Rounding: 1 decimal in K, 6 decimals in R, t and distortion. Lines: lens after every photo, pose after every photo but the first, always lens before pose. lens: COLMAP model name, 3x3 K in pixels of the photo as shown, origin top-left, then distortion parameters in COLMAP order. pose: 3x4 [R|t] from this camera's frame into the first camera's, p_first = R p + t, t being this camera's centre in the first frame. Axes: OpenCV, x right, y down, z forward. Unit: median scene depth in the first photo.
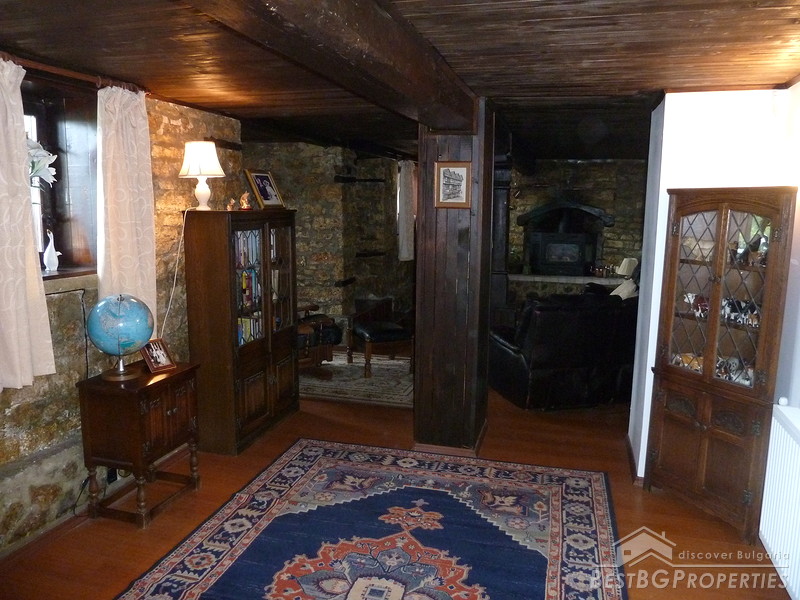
lens RADIAL K [[596.9, 0, 400.0], [0, 596.9, 300.0], [0, 0, 1]] dist [0.068304, -0.192611]
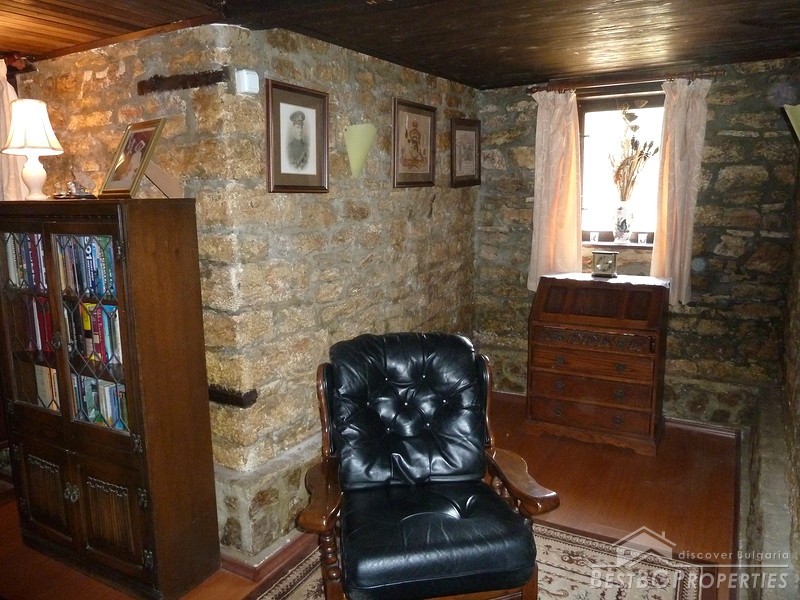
lens RADIAL K [[596.9, 0, 400.0], [0, 596.9, 300.0], [0, 0, 1]] dist [0.068304, -0.192611]
pose [[-0.244092, 0.176604, -0.953536, 0.167081], [-0.142815, 0.966010, 0.215473, -0.158617], [0.959178, 0.188775, -0.210574, 1.011142]]
